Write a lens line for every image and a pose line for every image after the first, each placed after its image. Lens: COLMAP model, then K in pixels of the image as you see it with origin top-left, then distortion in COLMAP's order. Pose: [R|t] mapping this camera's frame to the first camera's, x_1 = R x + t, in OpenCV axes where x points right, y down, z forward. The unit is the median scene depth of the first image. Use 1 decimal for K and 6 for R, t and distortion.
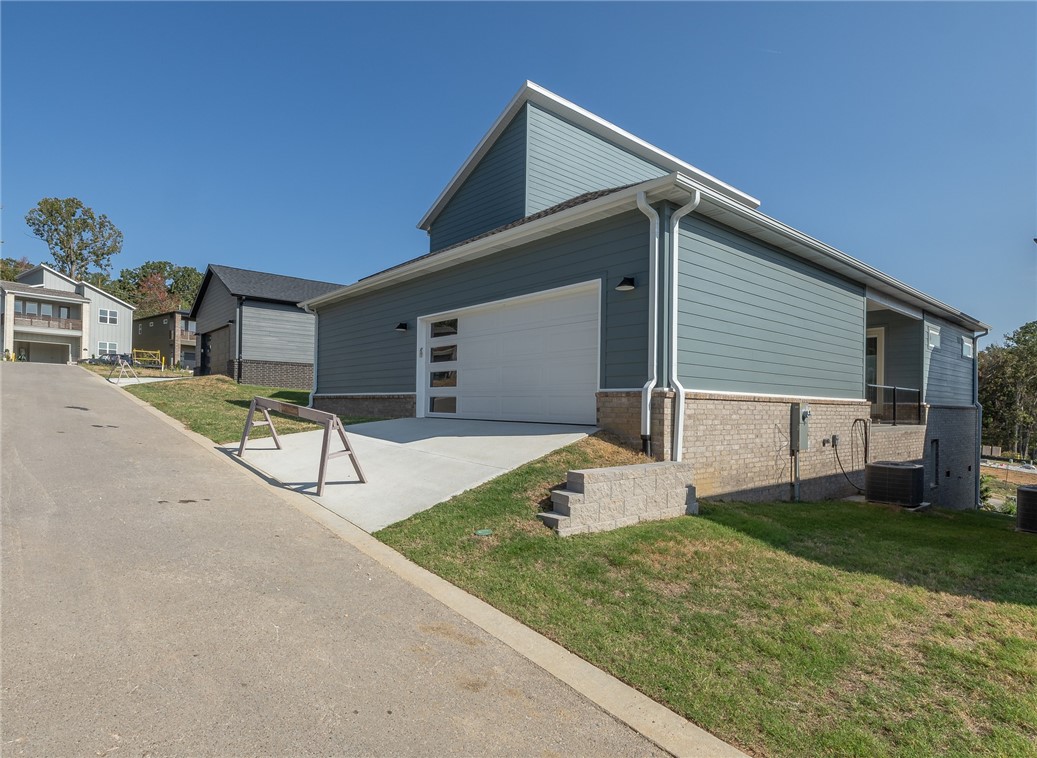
lens RADIAL K [[535.2, 0, 516.9], [0, 535.2, 407.3], [0, 0, 1]] dist [0.000313, 0.000002]
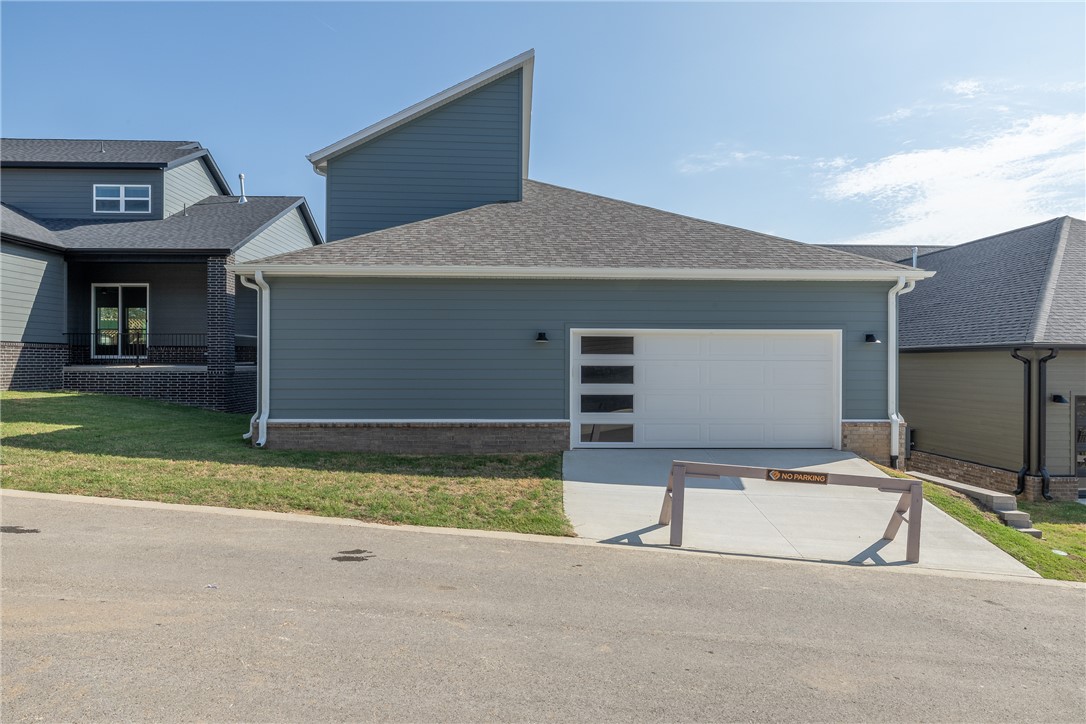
lens RADIAL K [[643.7, 0, 543.0], [0, 643.7, 362.0], [0, 0, 1]] dist [-0.007518, -0.000280]
pose [[0.646088, -0.009666, 0.763201, -1.034010], [0.006059, 0.999953, 0.007536, -0.132781], [-0.763239, -0.000245, 0.646117, 0.415105]]
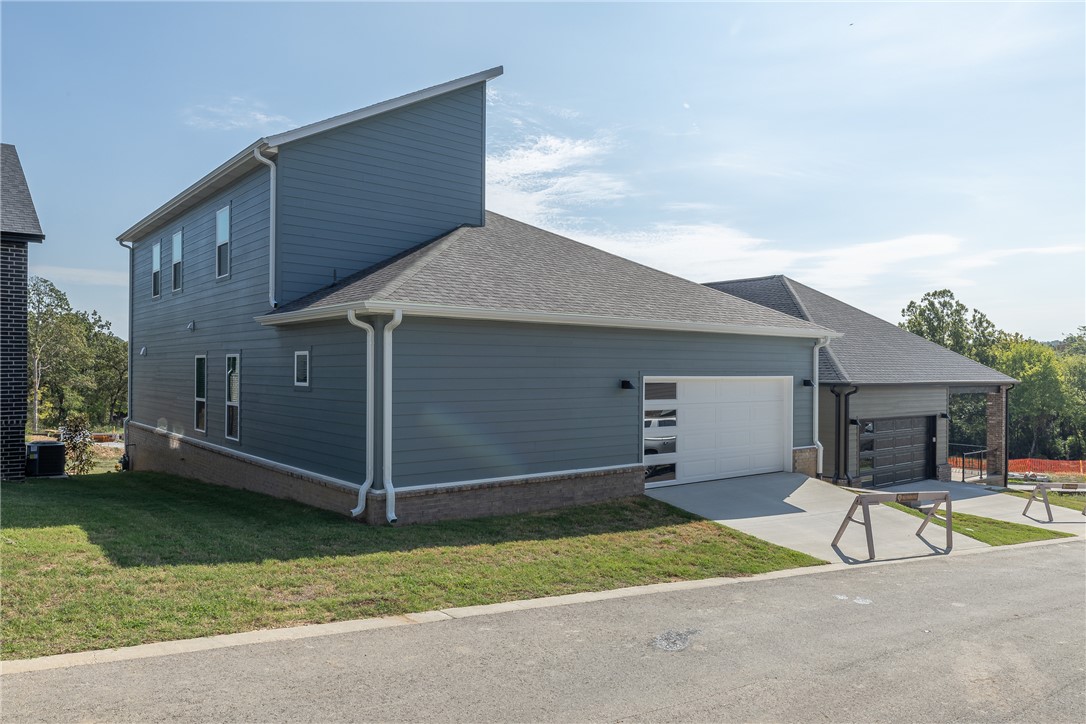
lens RADIAL K [[755.5, 0, 543.0], [0, 755.5, 362.0], [0, 0, 1]] dist [0.006911, 0.000444]
pose [[0.063183, -0.004138, 0.997993, -1.512867], [-0.007365, 0.999962, 0.004613, -0.209140], [-0.997975, -0.007642, 0.063150, 1.155193]]
